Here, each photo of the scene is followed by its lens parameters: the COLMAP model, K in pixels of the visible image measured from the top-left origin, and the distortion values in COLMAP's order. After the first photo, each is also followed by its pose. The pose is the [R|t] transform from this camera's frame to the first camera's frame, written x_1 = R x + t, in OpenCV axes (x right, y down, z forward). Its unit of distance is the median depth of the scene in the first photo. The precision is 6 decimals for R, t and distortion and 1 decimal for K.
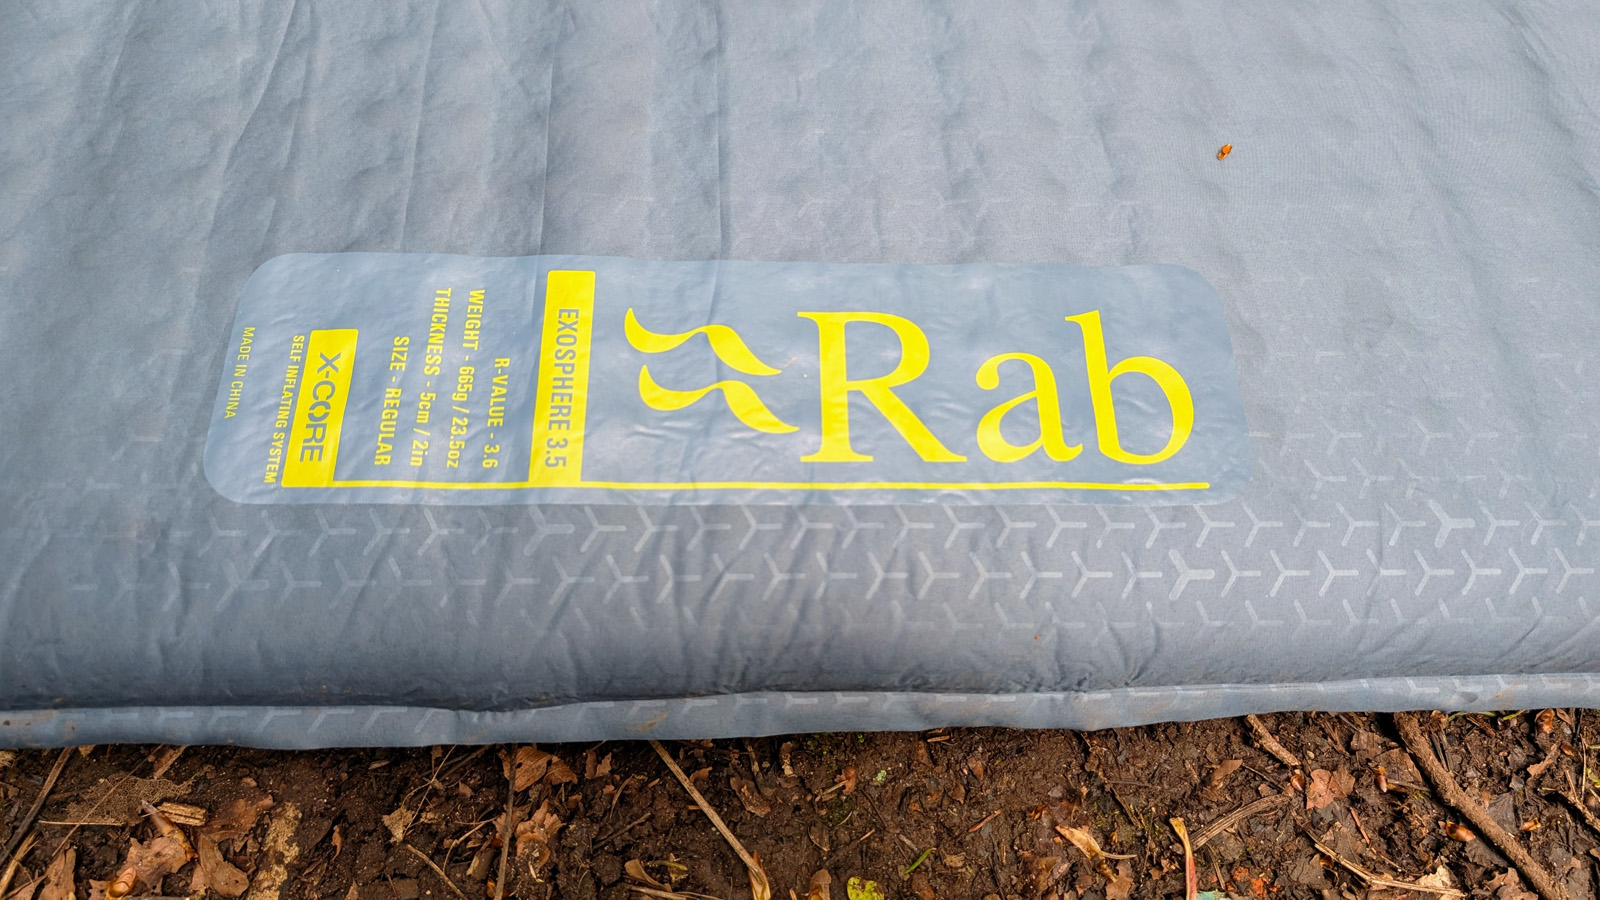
lens RADIAL K [[1177.8, 0, 814.9], [0, 1177.8, 476.9], [0, 0, 1]] dist [-0.002579, -0.001051]
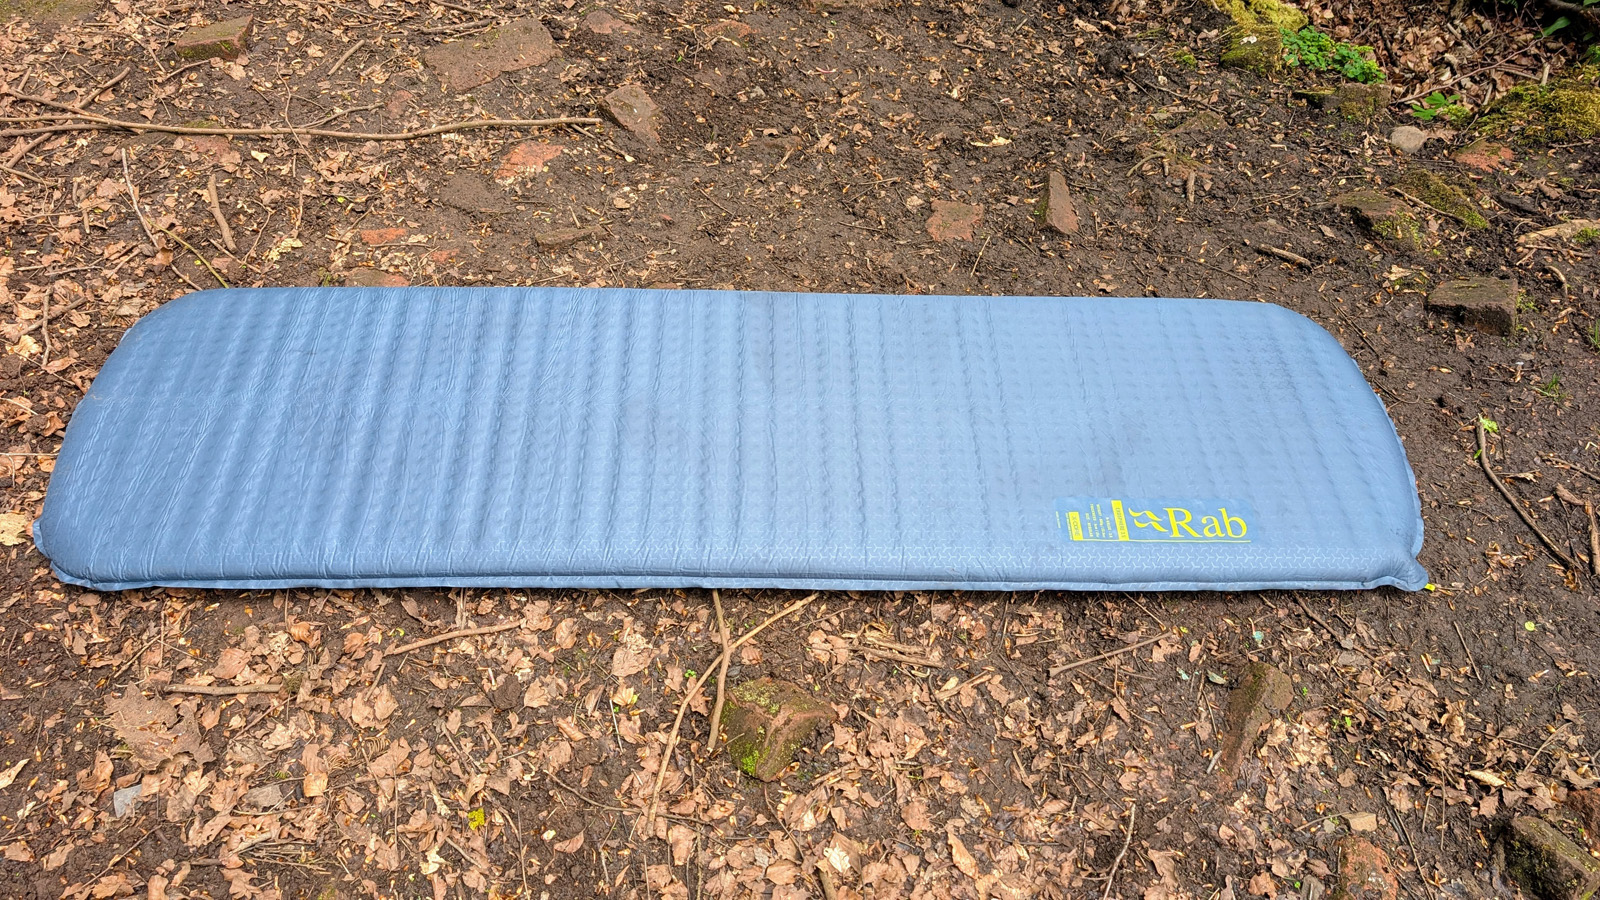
lens RADIAL K [[1177.8, 0, 814.9], [0, 1177.8, 476.9], [0, 0, 1]] dist [-0.002579, -0.001051]
pose [[0.999921, -0.004263, -0.011835, -1.406928], [0.001691, 0.977841, -0.209341, 0.755177], [0.012465, 0.209305, 0.977771, -3.833491]]
